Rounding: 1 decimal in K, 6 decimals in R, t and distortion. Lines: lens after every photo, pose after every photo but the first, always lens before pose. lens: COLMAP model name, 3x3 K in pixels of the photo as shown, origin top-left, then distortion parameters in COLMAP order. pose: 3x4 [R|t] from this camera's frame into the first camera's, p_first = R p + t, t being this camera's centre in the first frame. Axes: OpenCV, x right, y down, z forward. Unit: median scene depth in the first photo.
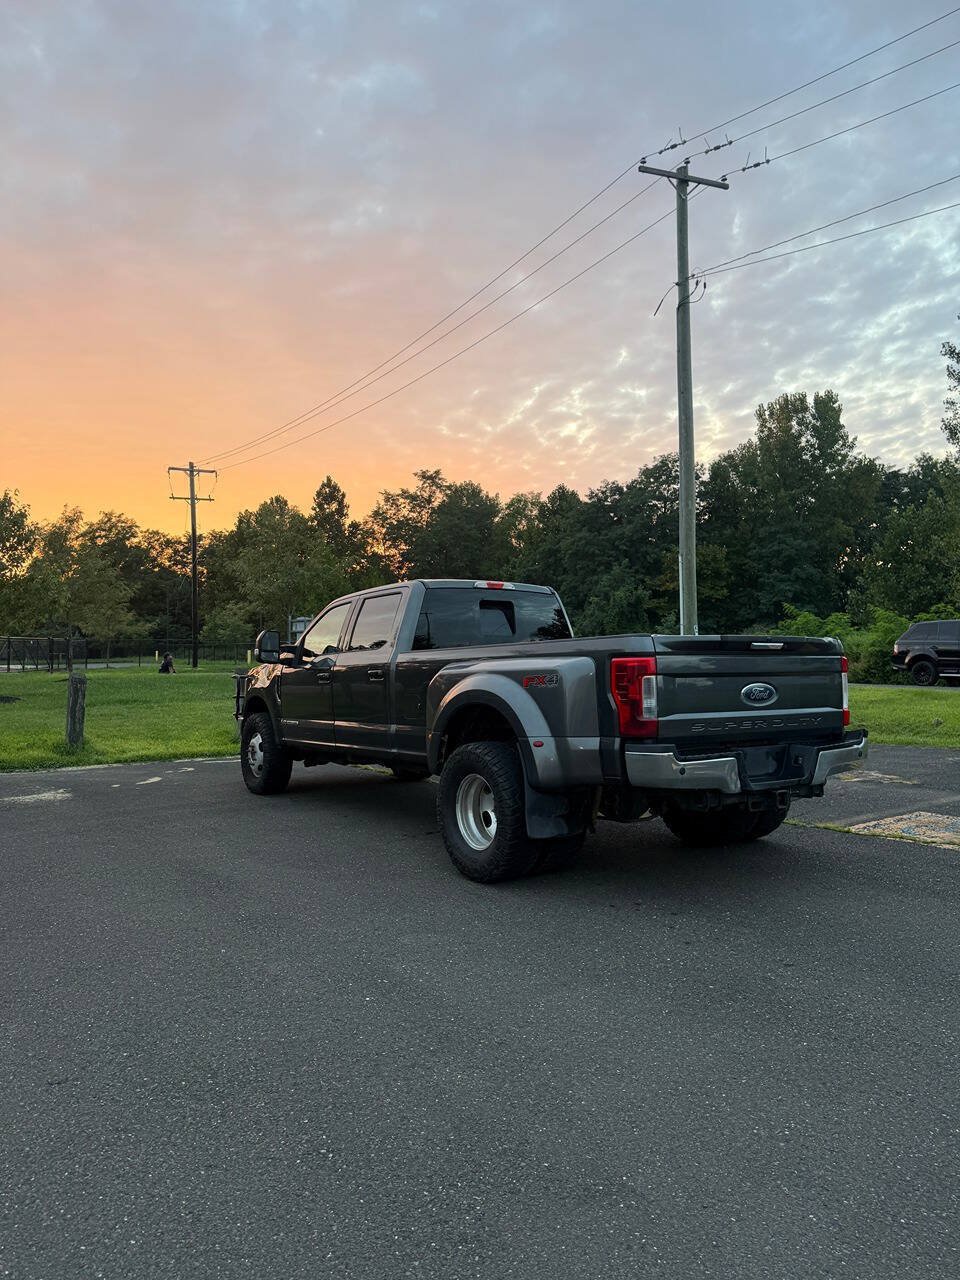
lens RADIAL K [[885.8, 0, 480.0], [0, 885.8, 640.0], [0, 0, 1]] dist [0.050040, -0.096260]
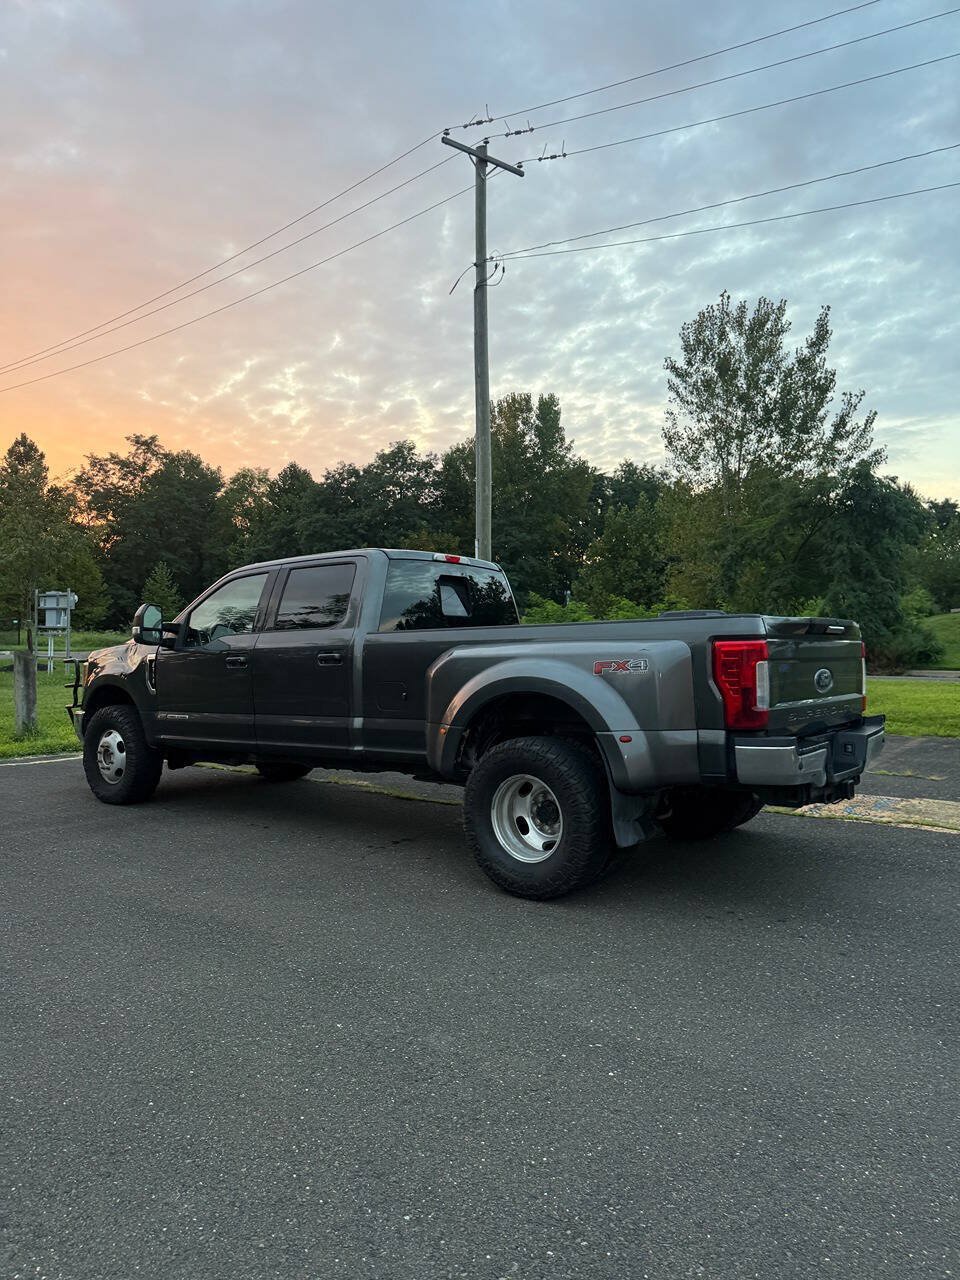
lens RADIAL K [[874.8, 0, 480.0], [0, 874.8, 640.0], [0, 0, 1]] dist [0.086696, -0.146157]
pose [[0.945184, 0.009694, 0.326394, -0.027041], [-0.015565, 0.999761, 0.015380, 0.000710], [-0.326167, -0.019617, 0.945109, 0.018080]]
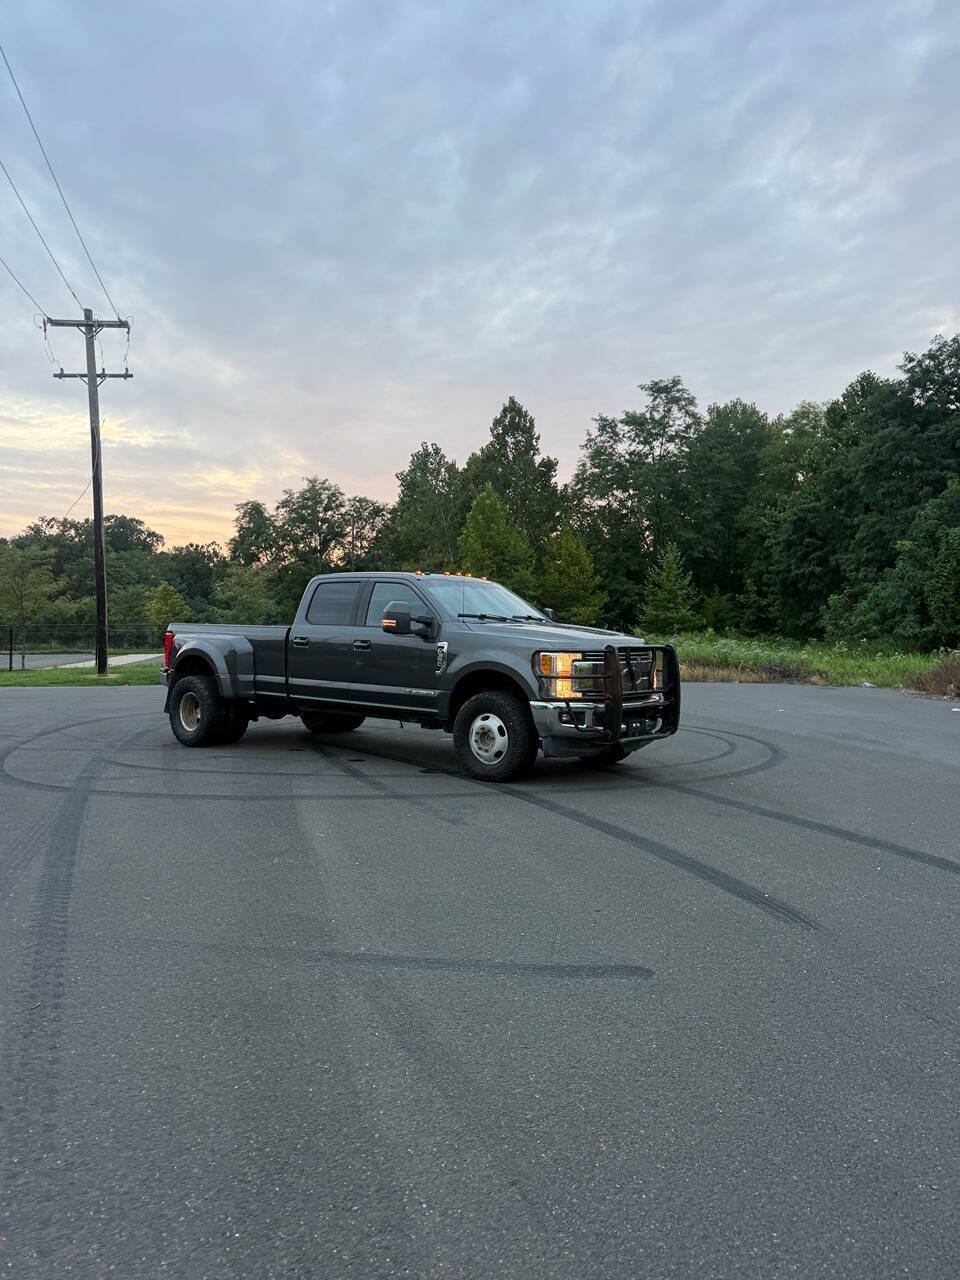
lens RADIAL K [[874.8, 0, 480.0], [0, 874.8, 640.0], [0, 0, 1]] dist [0.086696, -0.146157]
pose [[0.931132, 0.005078, -0.364648, 0.066246], [0.000949, 0.999866, 0.016349, 0.001010], [0.364682, -0.015570, 0.931002, 0.322749]]
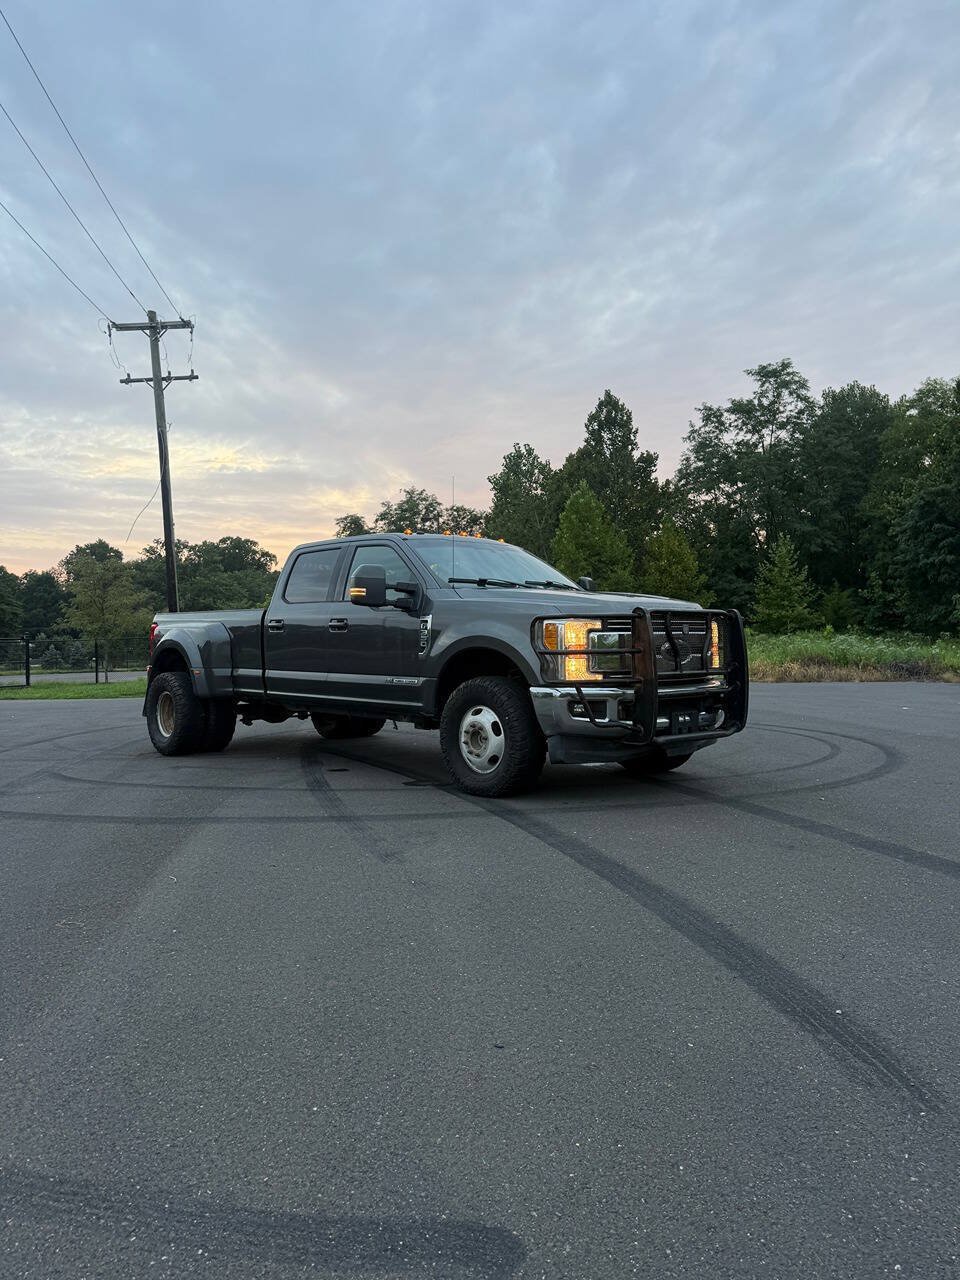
lens RADIAL K [[885.8, 0, 480.0], [0, 885.8, 640.0], [0, 0, 1]] dist [0.050040, -0.096260]
pose [[0.877869, -0.022494, -0.478372, 0.066923], [0.025748, 0.999668, 0.000244, 0.005104], [0.478208, -0.012532, 0.878157, 0.347797]]
